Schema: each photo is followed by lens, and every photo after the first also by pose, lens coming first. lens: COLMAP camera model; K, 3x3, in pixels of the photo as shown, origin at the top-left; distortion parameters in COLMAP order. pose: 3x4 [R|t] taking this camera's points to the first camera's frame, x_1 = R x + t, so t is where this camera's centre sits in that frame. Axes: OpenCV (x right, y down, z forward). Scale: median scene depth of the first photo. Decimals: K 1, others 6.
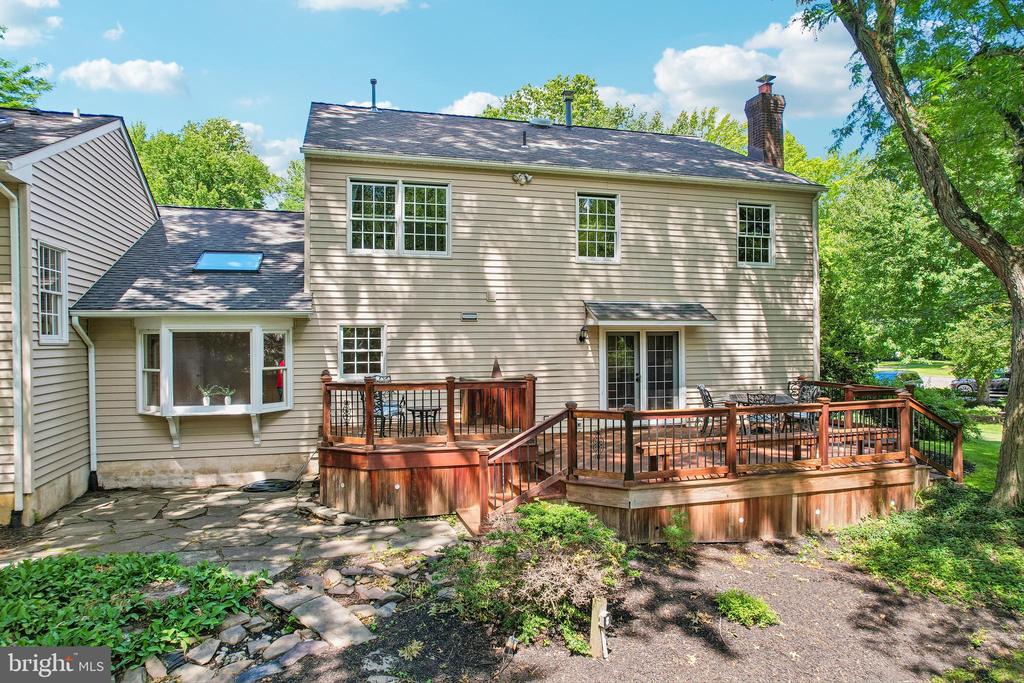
lens RADIAL K [[658.4, 0, 516.9], [0, 658.4, 344.9], [0, 0, 1]] dist [-0.059653, 0.045590]
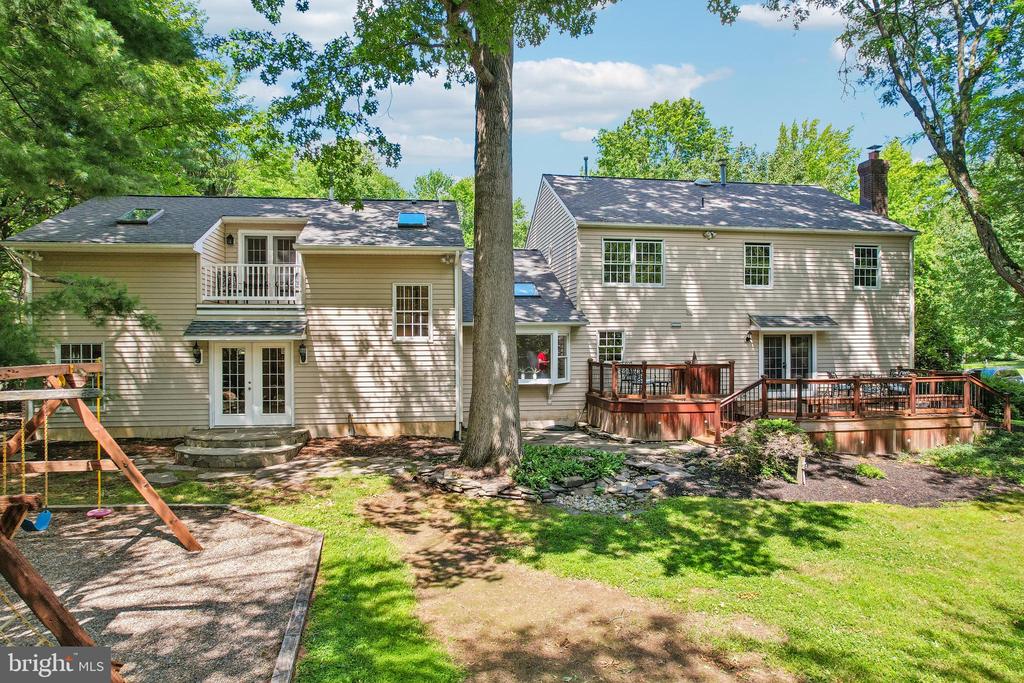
lens RADIAL K [[658.4, 0, 516.1], [0, 658.4, 346.6], [0, 0, 1]] dist [-0.059653, 0.045590]
pose [[0.991895, 0.002319, -0.127038, -0.253256], [-0.002140, 0.999997, 0.001541, 0.006971], [0.127041, -0.001257, 0.991897, -0.596066]]
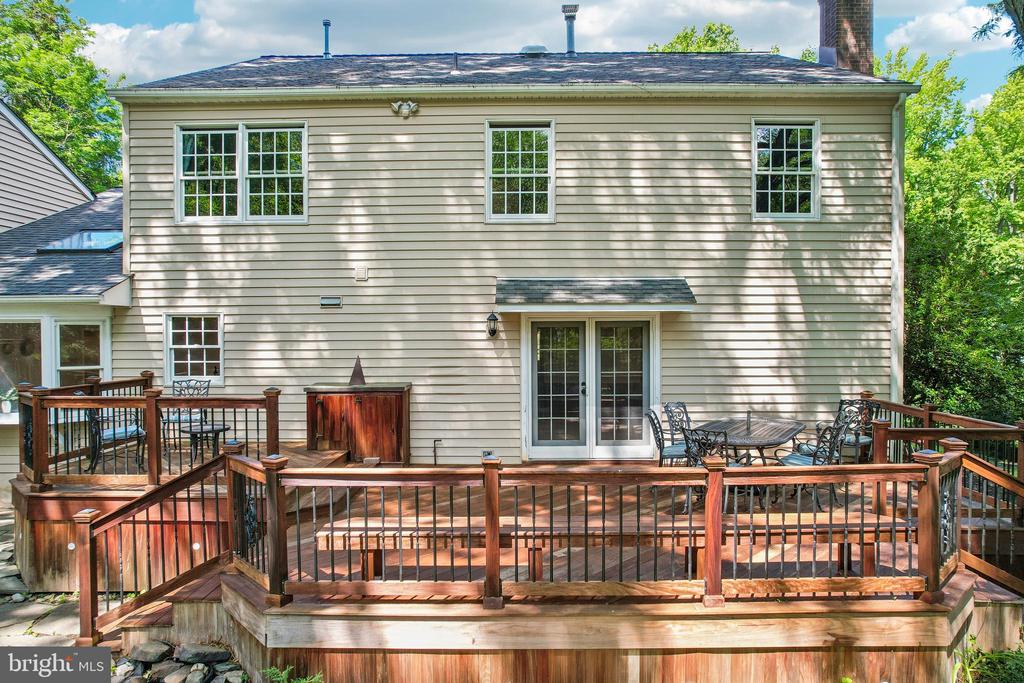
lens RADIAL K [[658.4, 0, 514.6], [0, 658.4, 343.3], [0, 0, 1]] dist [-0.059653, 0.045590]
pose [[0.957560, 0.007220, -0.288145, 0.341984], [-0.003614, 0.999908, 0.013044, -0.006550], [0.288212, -0.011449, 0.957498, 0.357003]]
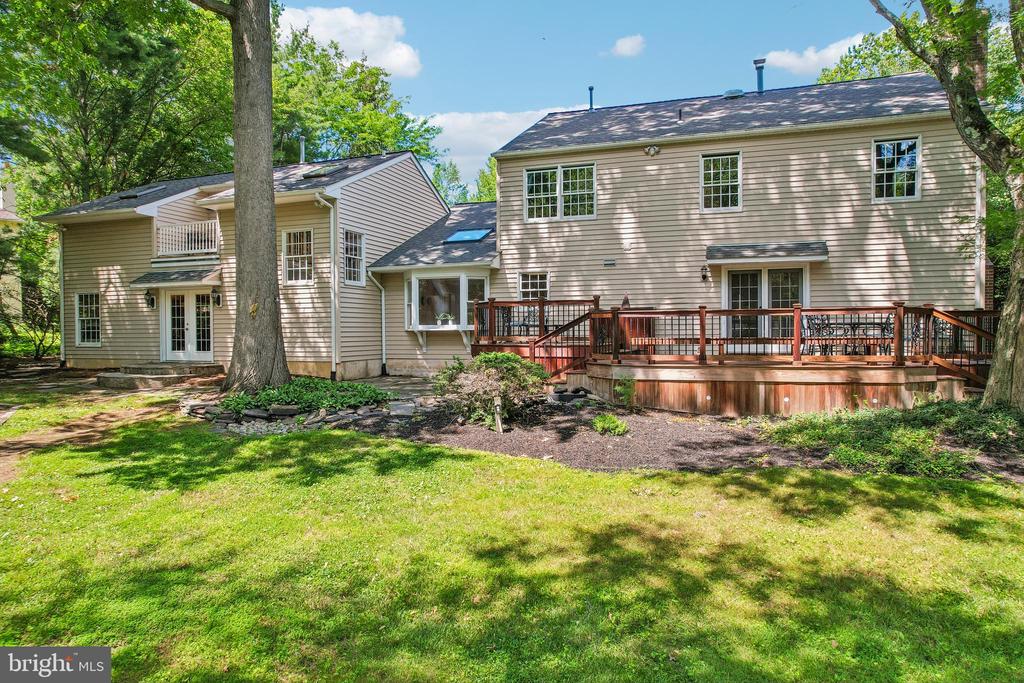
lens RADIAL K [[658.4, 0, 514.8], [0, 658.4, 342.1], [0, 0, 1]] dist [-0.059653, 0.045590]
pose [[0.818972, 0.010448, -0.573739, 0.531067], [-0.002397, 0.999888, 0.014786, 0.097609], [0.573829, -0.010734, 0.818905, -0.183634]]
